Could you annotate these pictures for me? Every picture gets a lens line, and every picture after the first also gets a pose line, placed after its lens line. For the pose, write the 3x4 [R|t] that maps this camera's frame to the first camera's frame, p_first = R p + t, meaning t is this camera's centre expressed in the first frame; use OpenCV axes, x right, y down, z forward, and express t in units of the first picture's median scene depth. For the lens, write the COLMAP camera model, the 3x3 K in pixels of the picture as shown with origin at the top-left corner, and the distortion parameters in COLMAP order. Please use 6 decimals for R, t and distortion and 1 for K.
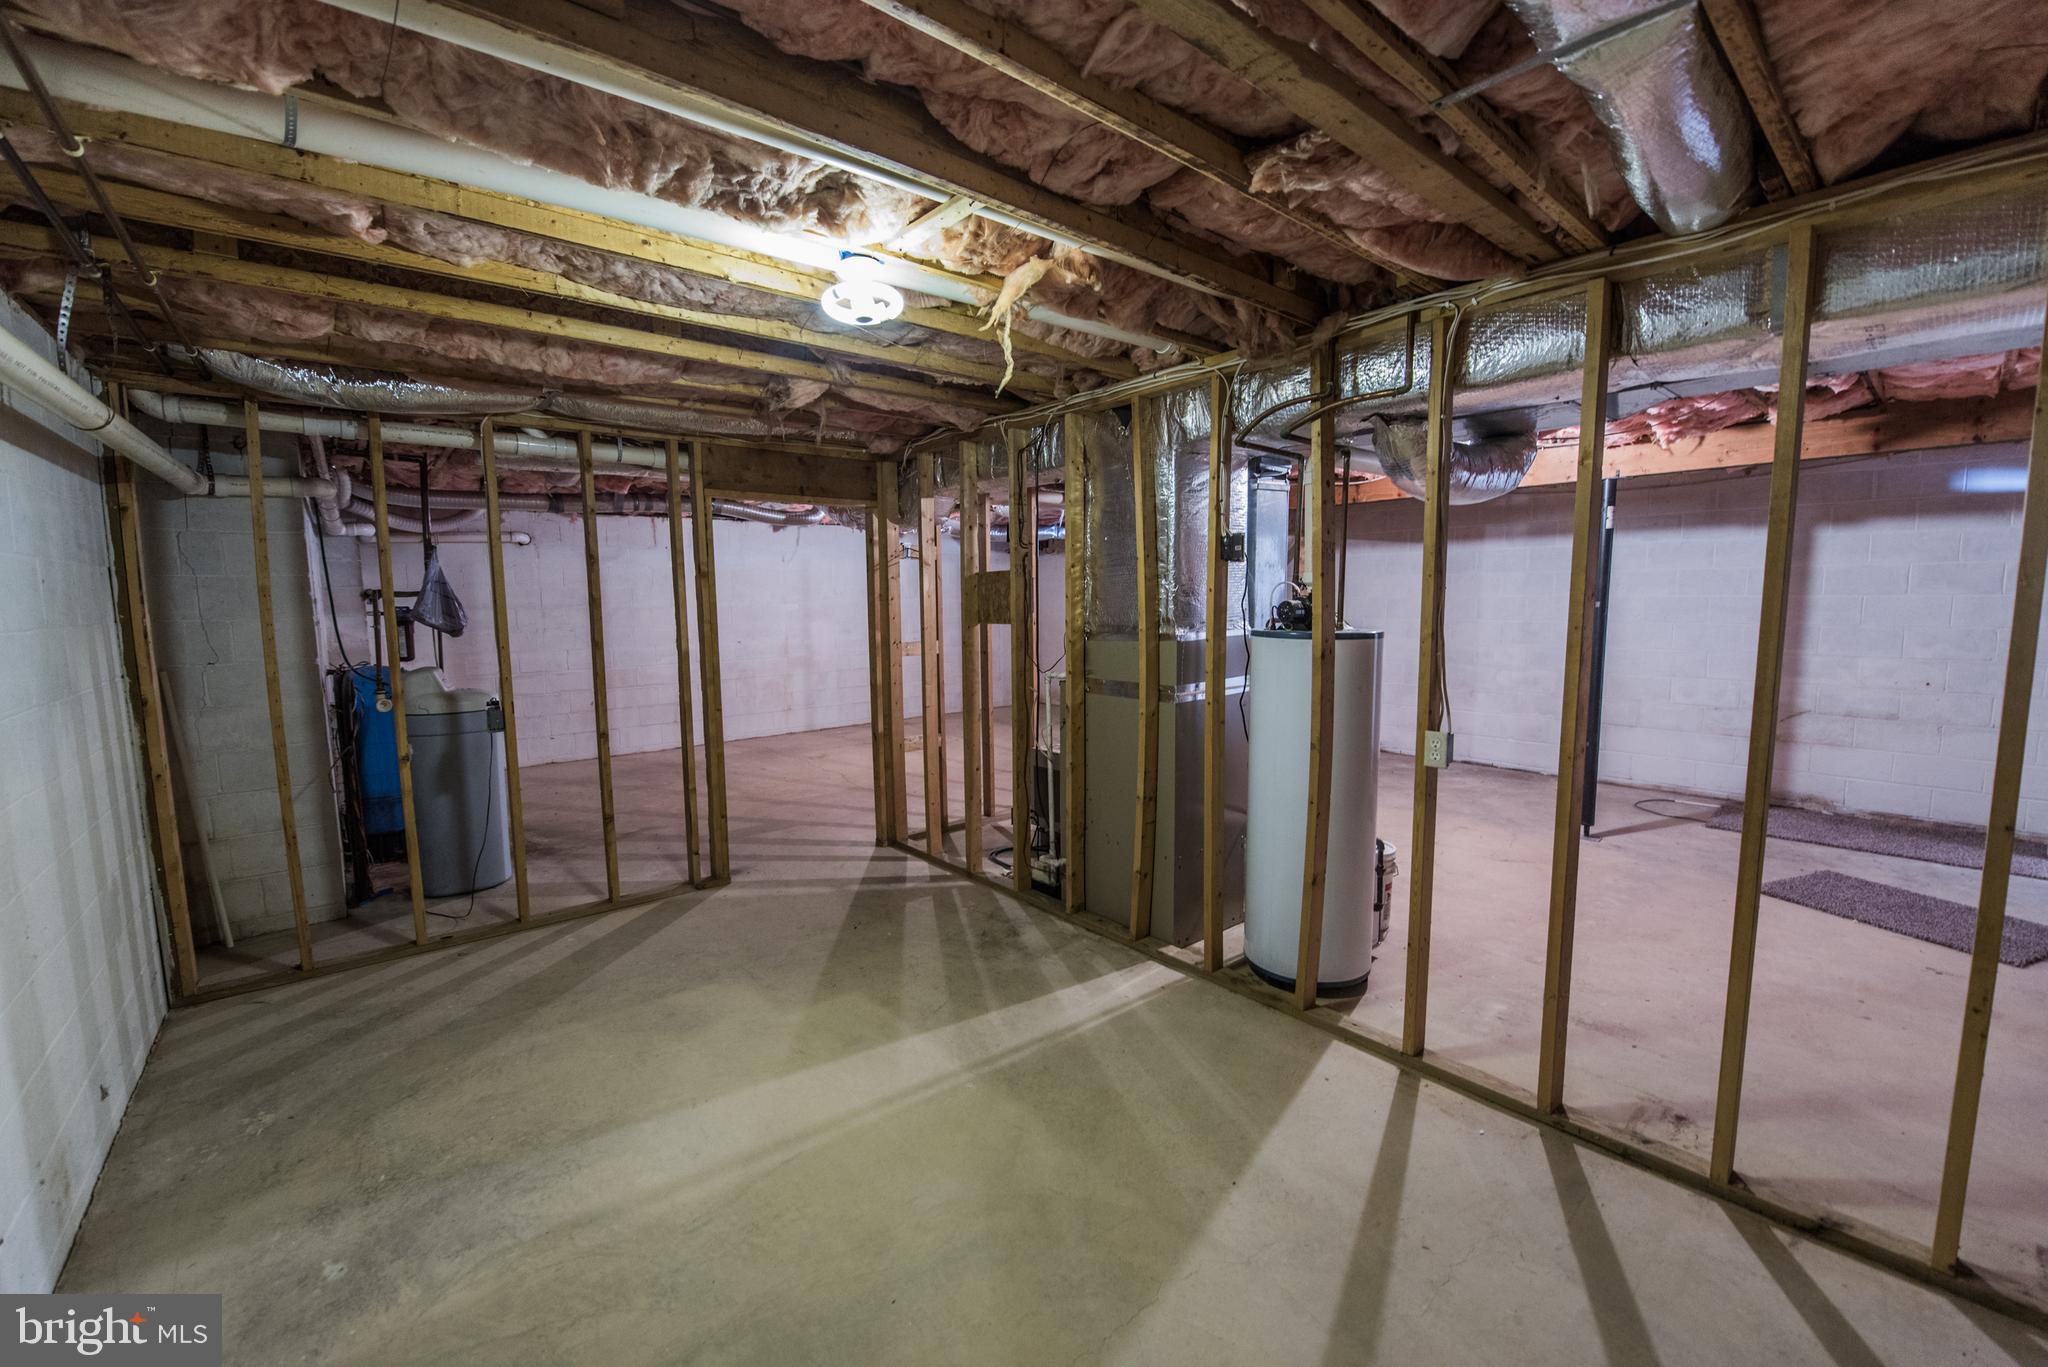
lens RADIAL K [[816.6, 0, 1019.3], [0, 816.6, 685.9], [0, 0, 1]] dist [-0.018937, -0.000307]
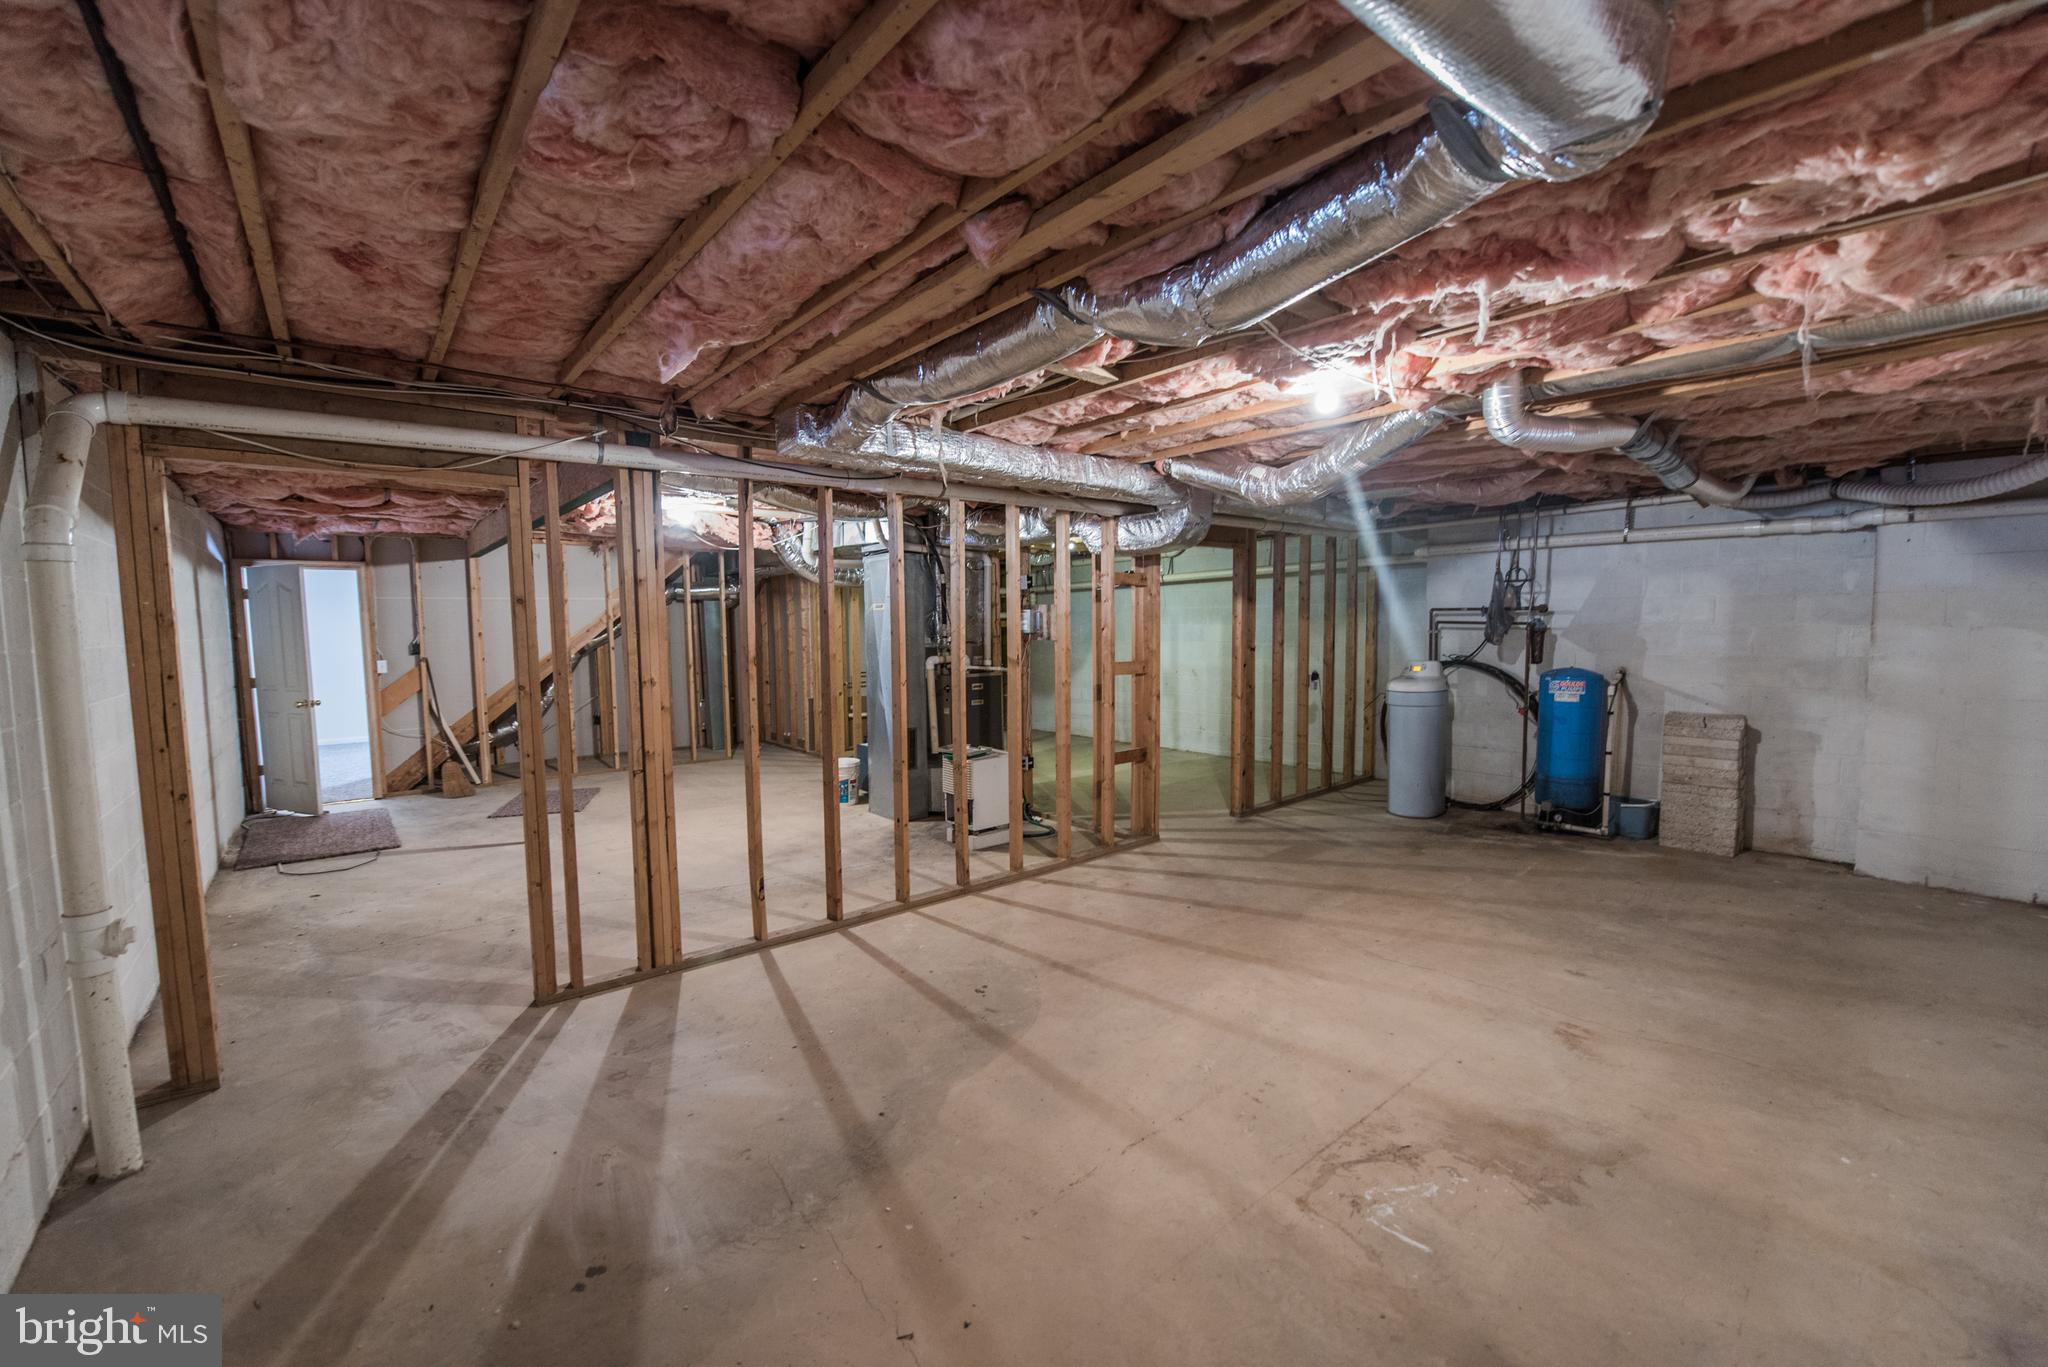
lens RADIAL K [[816.6, 0, 1019.3], [0, 816.6, 685.9], [0, 0, 1]] dist [-0.018937, -0.000307]
pose [[-0.999875, 0.015621, 0.002367, 0.010932], [0.015789, 0.982562, 0.185265, -0.253570], [0.000568, 0.185279, -0.982686, 2.337350]]
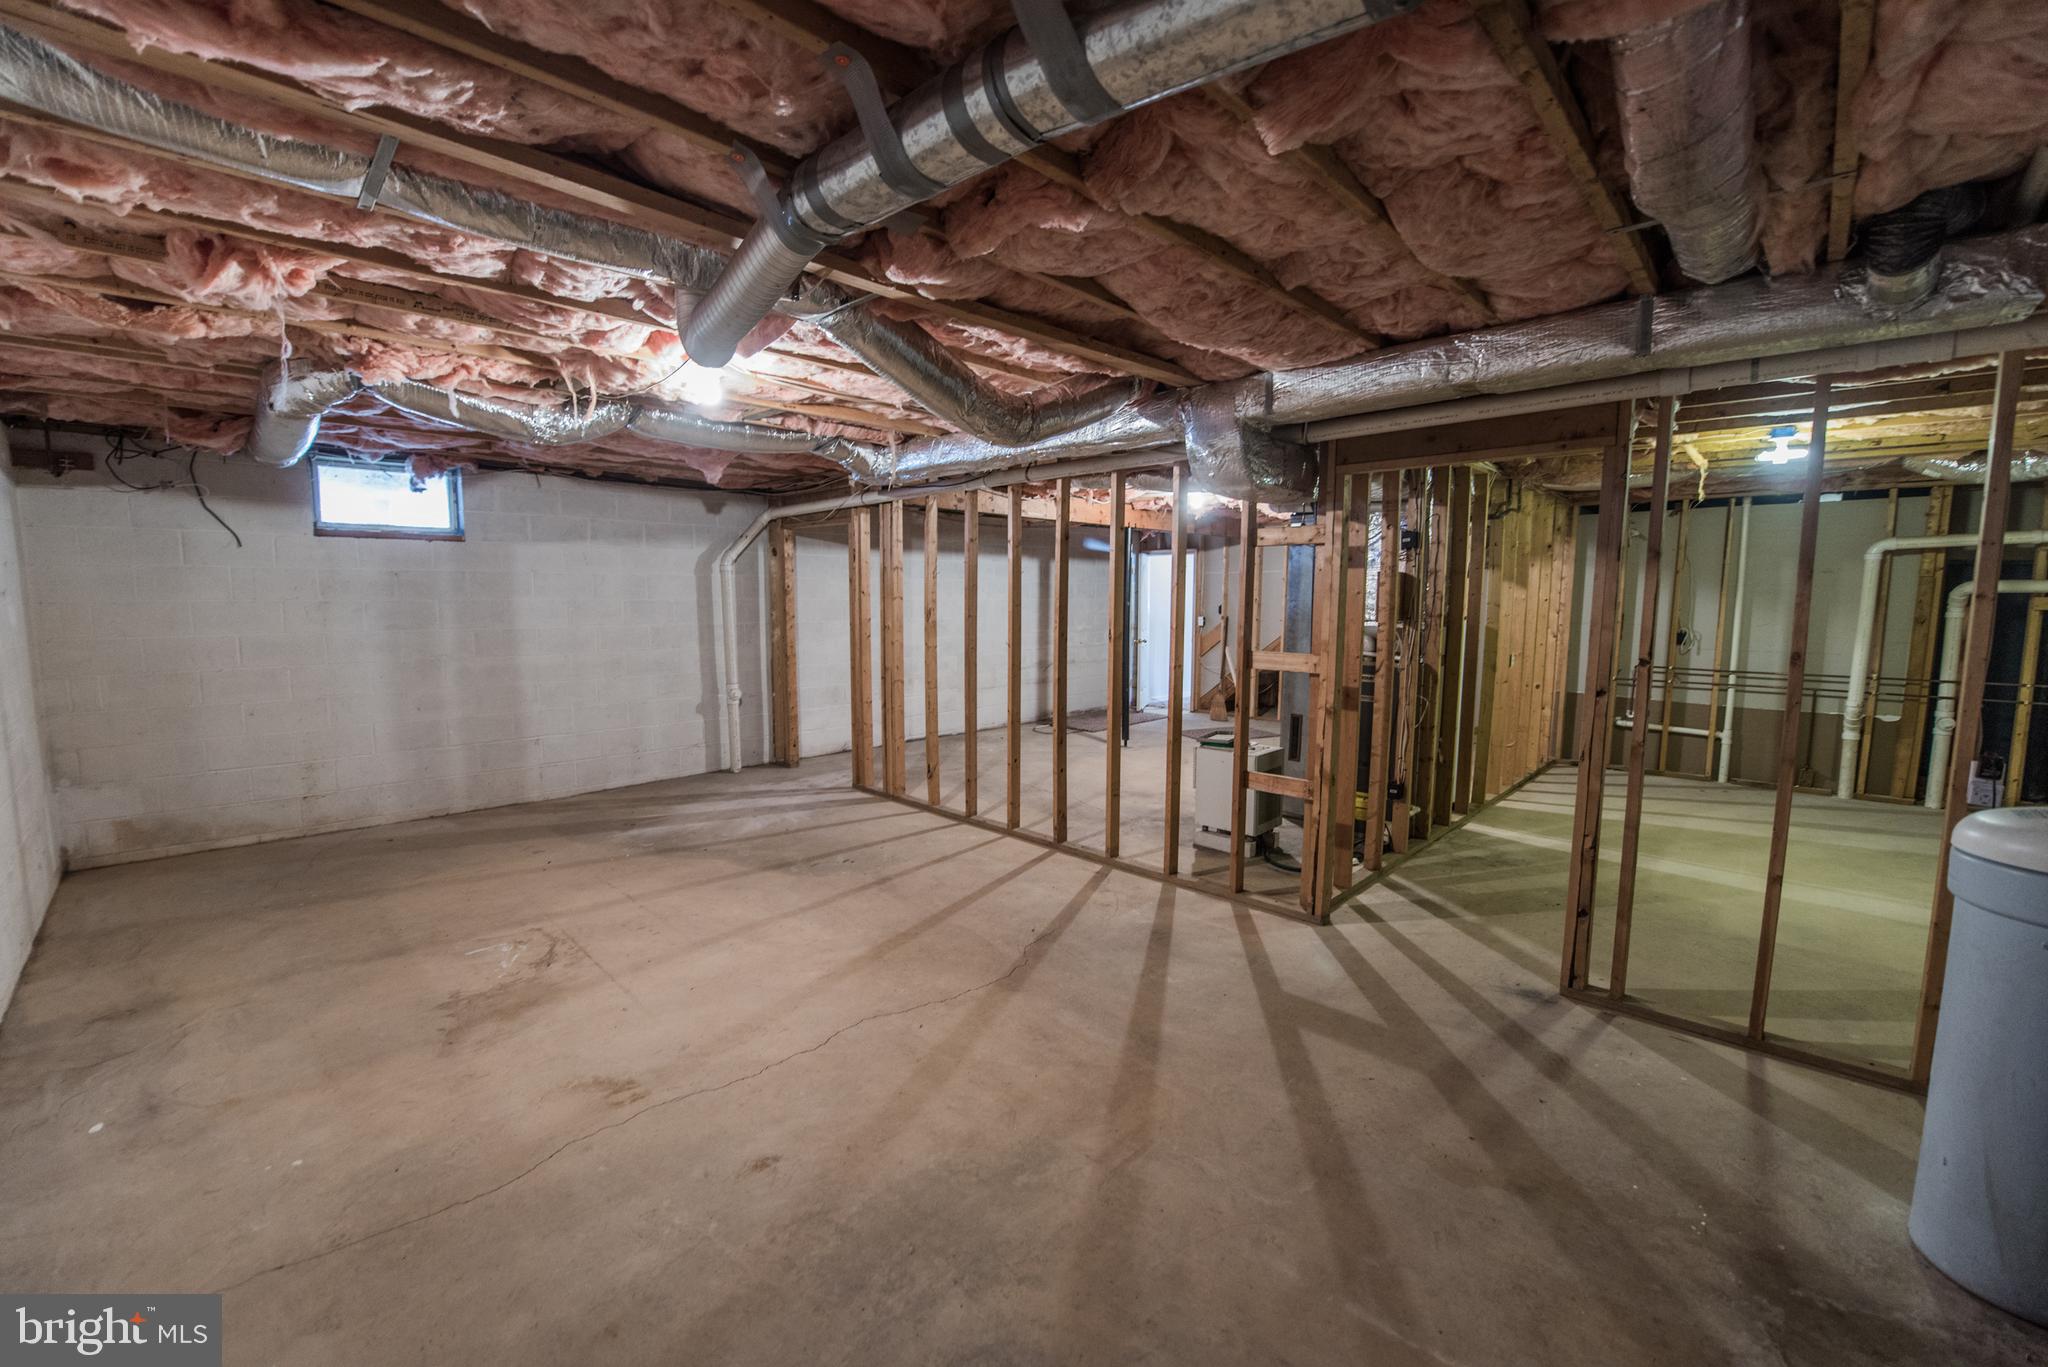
lens RADIAL K [[816.6, 0, 1019.3], [0, 816.6, 685.9], [0, 0, 1]] dist [-0.018937, -0.000307]
pose [[-0.096225, -0.106883, 0.989604, -0.977870], [0.103942, 0.987703, 0.116785, -0.156796], [-0.989918, 0.114099, -0.083932, 1.489900]]
